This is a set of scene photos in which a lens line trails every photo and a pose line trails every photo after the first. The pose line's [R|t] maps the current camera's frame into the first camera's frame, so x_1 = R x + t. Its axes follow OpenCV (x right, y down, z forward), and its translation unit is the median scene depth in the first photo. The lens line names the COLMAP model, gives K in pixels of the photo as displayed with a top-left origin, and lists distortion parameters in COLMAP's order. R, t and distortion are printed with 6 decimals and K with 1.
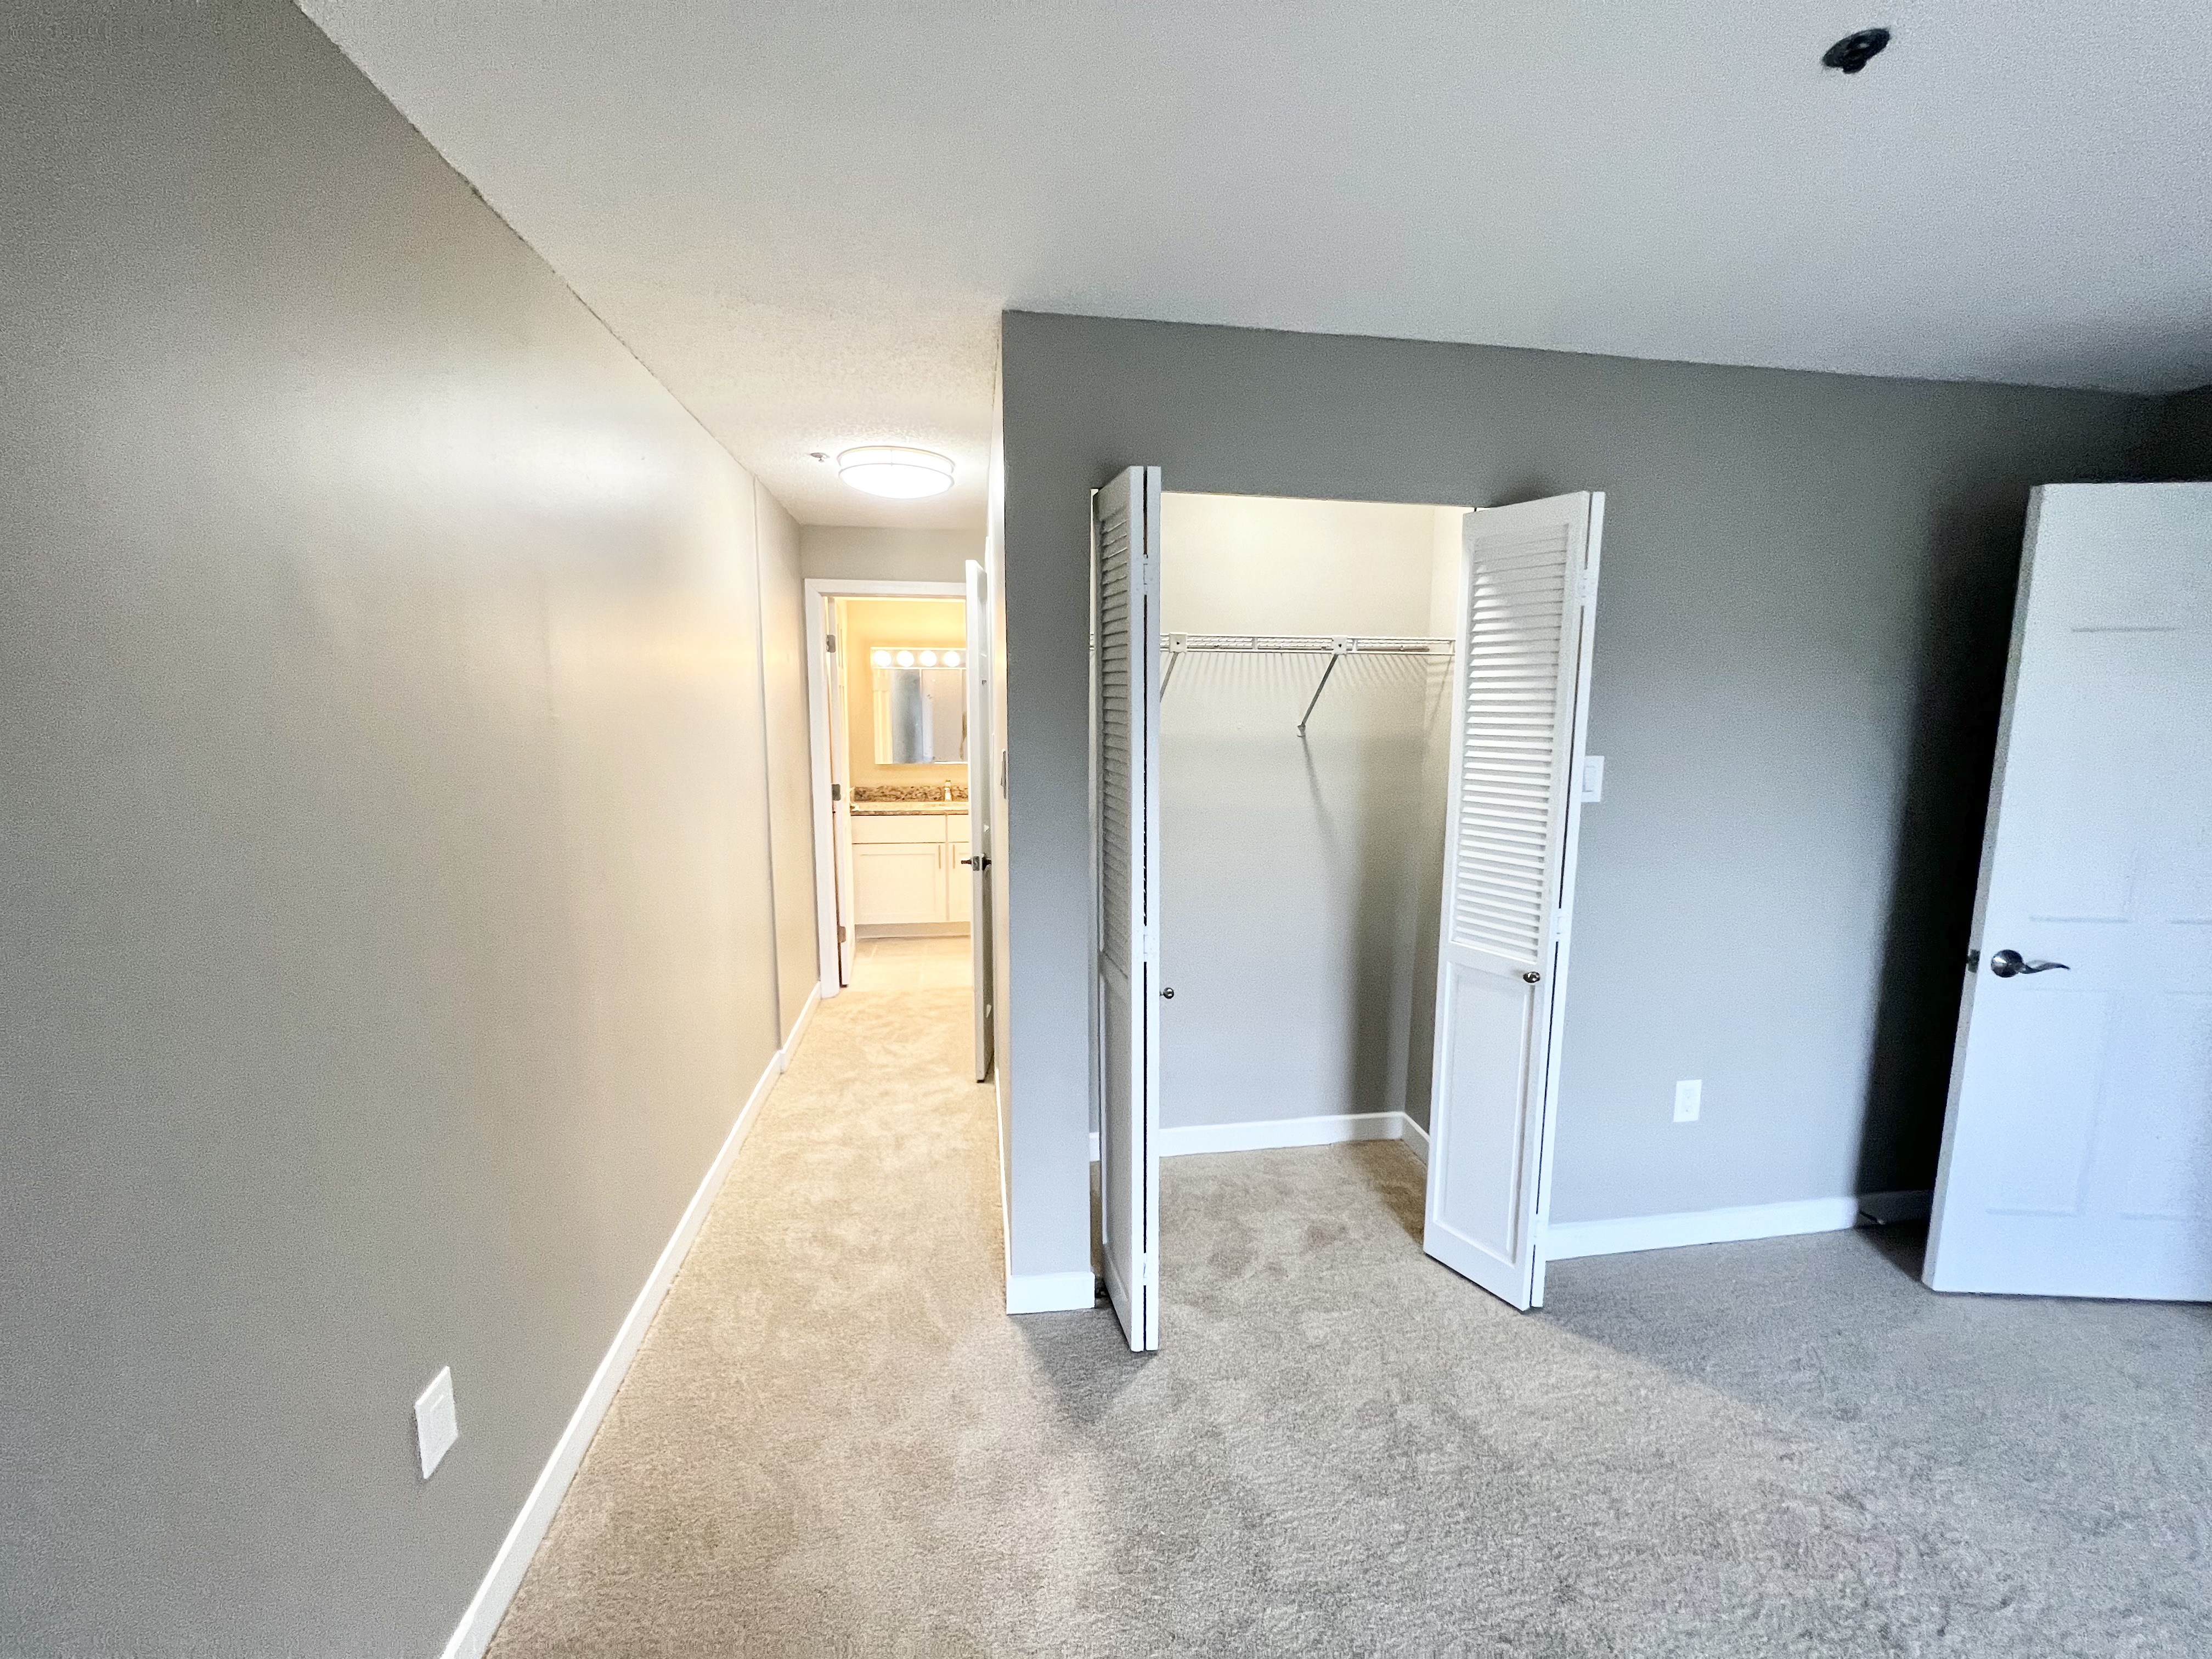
lens RADIAL K [[888.8, 0, 1103.9], [0, 888.8, 831.1], [0, 0, 1]] dist [0.000935, -0.000171]
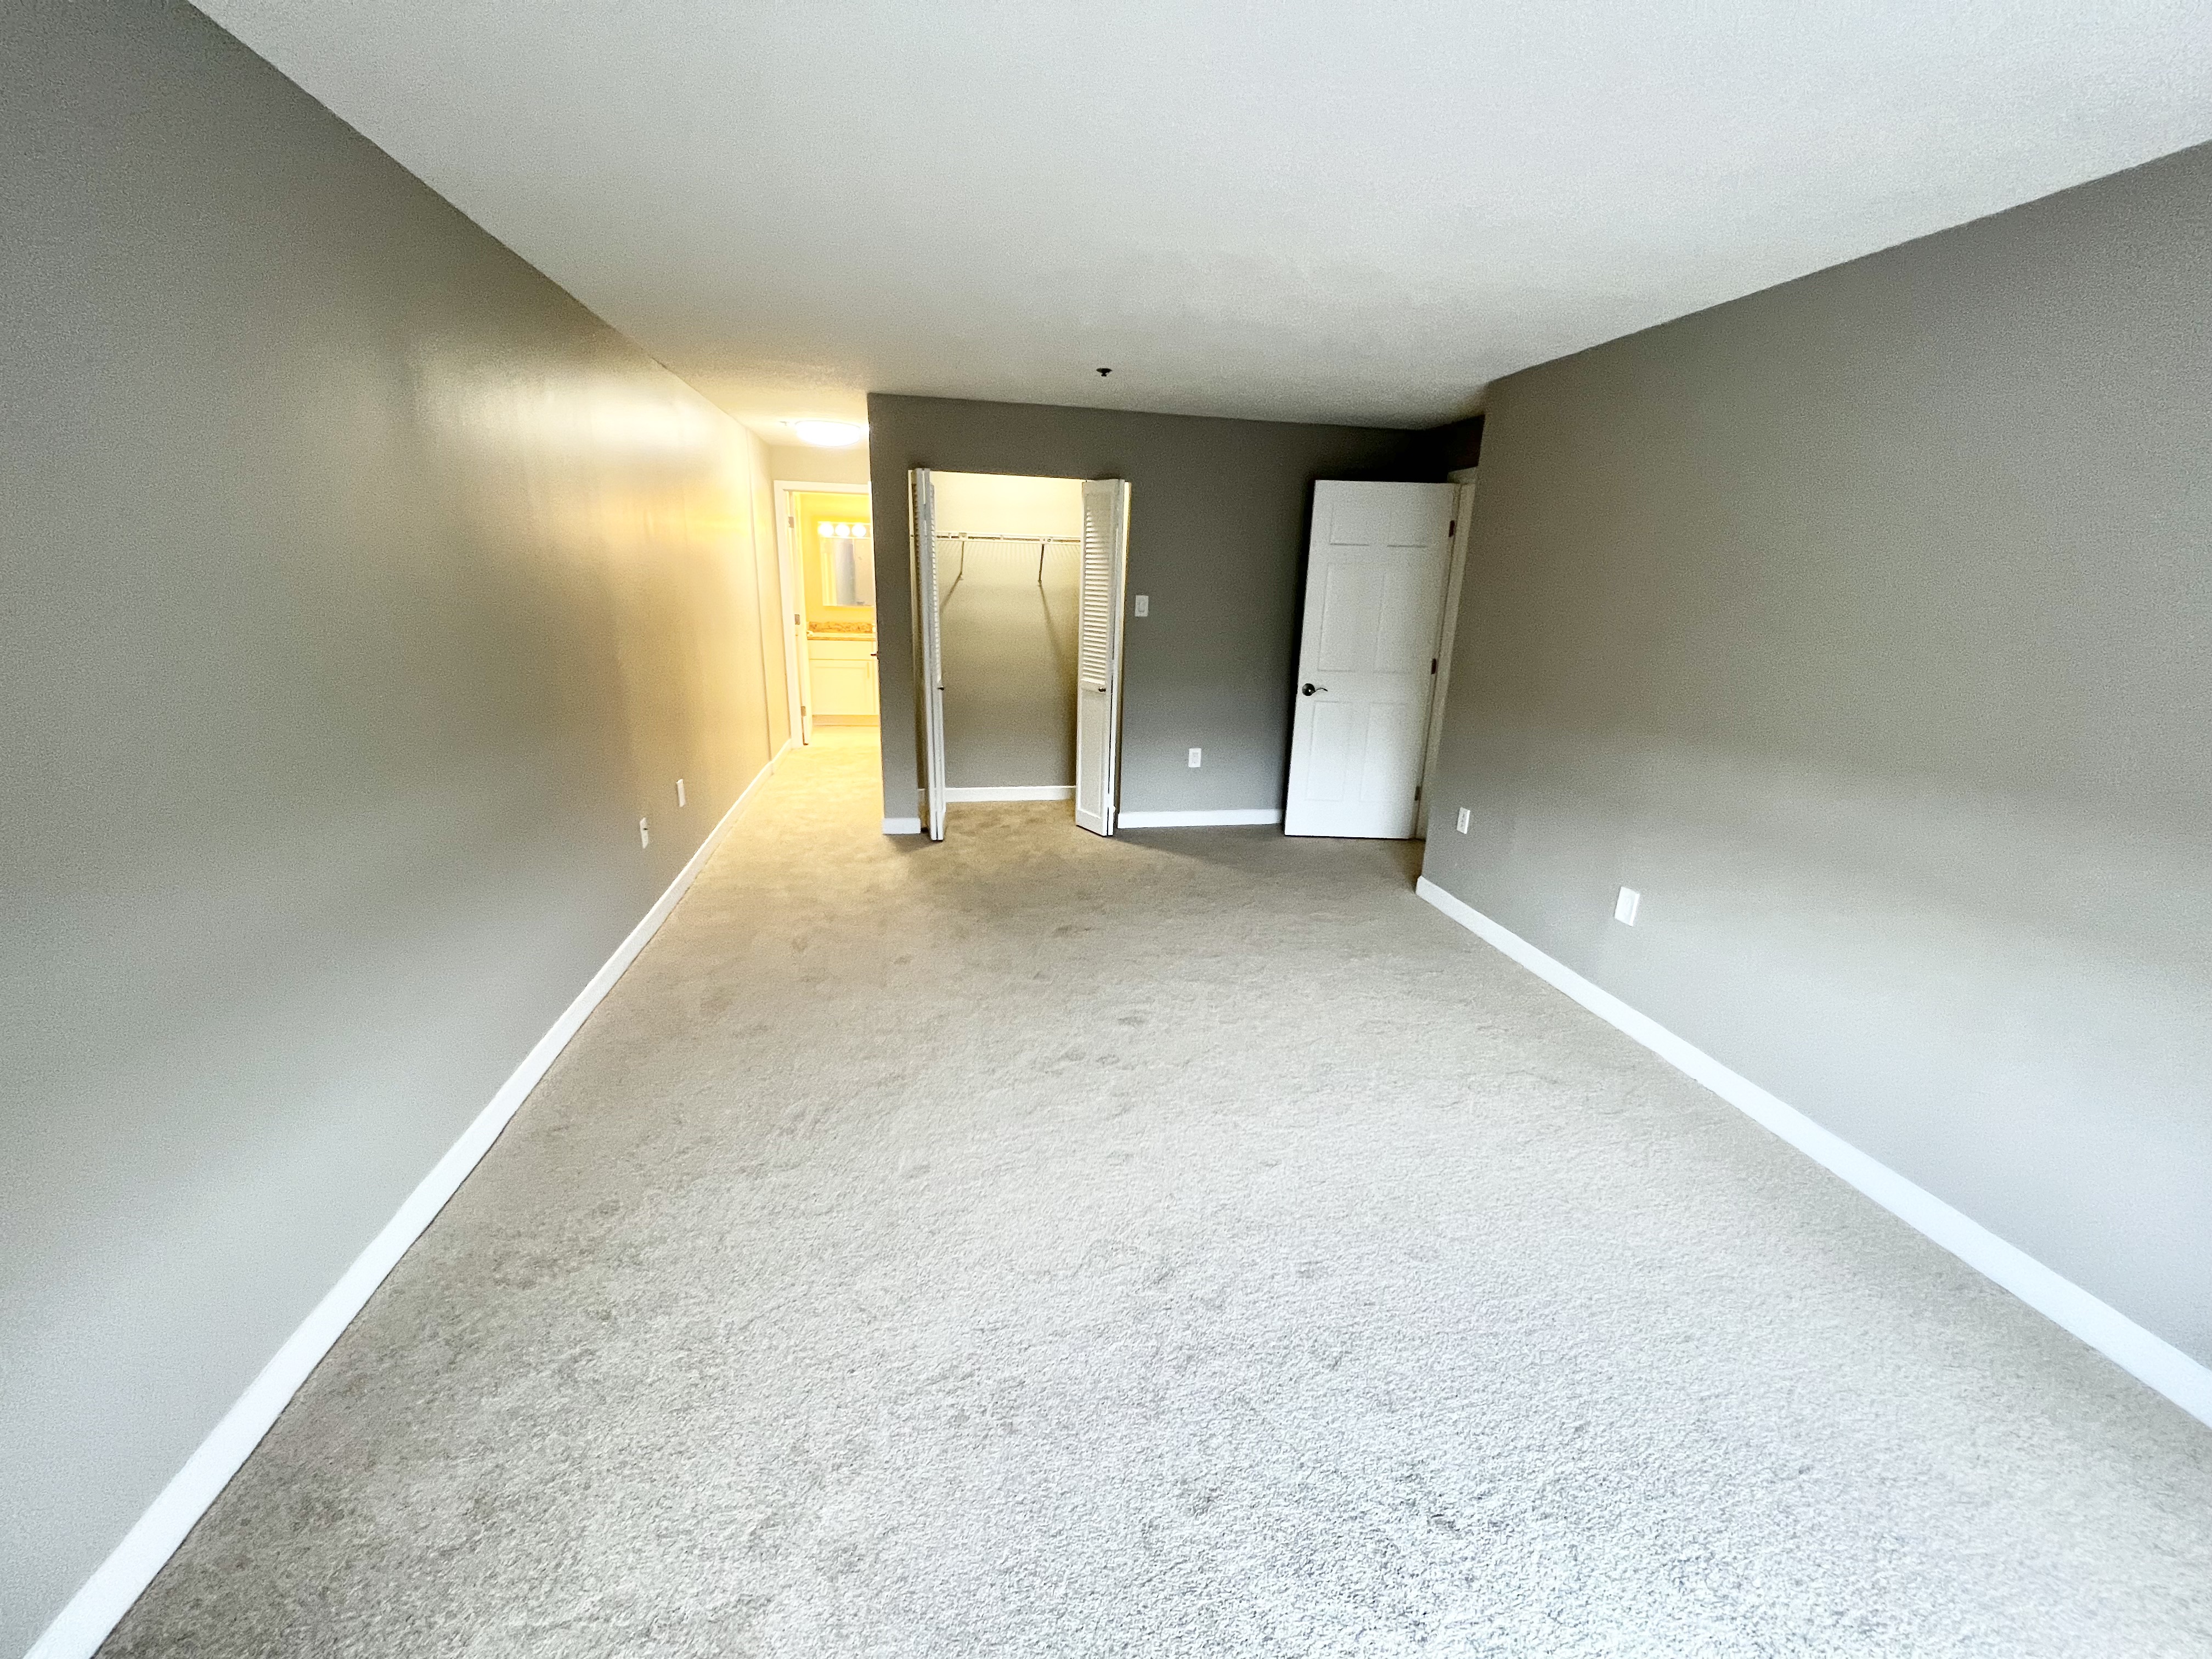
lens RADIAL K [[888.8, 0, 1106.7], [0, 888.8, 827.9], [0, 0, 1]] dist [0.000935, -0.000171]
pose [[0.998738, 0.013406, 0.048392, 0.359397], [-0.020057, 0.989991, 0.139698, 0.185515], [-0.046035, -0.140492, 0.989011, -1.305503]]
